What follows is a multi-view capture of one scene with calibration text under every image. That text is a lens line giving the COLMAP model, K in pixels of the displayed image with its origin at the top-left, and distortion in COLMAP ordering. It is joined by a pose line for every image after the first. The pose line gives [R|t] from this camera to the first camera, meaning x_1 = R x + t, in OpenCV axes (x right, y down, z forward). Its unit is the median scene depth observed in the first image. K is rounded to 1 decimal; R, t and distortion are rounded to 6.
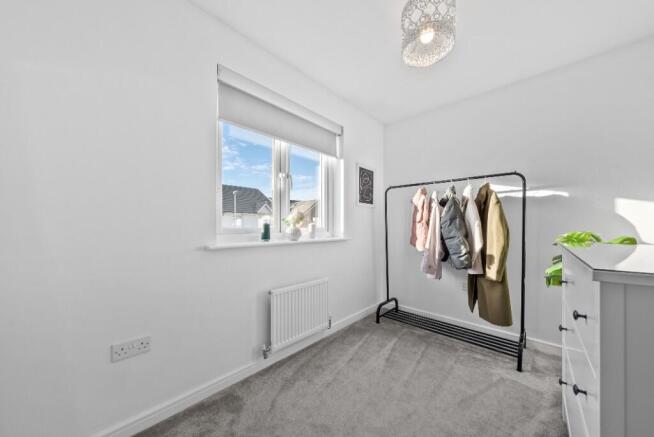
lens RADIAL K [[229.5, 0, 327.6], [0, 229.5, 225.4], [0, 0, 1]] dist [-0.001217, -0.000087]
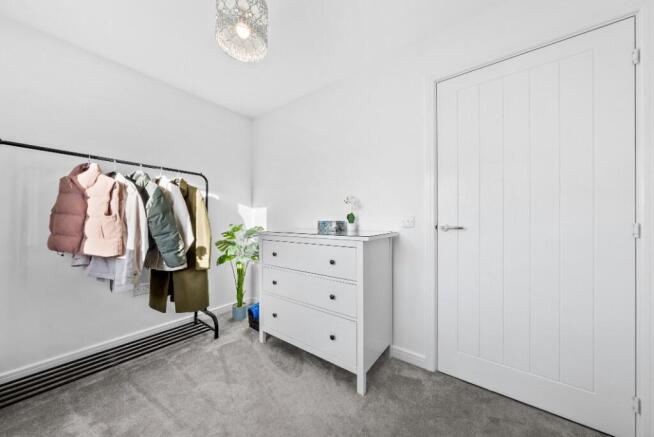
lens RADIAL K [[226.0, 0, 326.4], [0, 226.0, 220.0], [0, 0, 1]] dist [-0.000630, -0.000050]
pose [[-0.108364, 0.000794, 0.994111, -0.387352], [-0.003773, 0.999992, -0.001210, 0.000794], [-0.994104, -0.003881, -0.108360, 0.493358]]
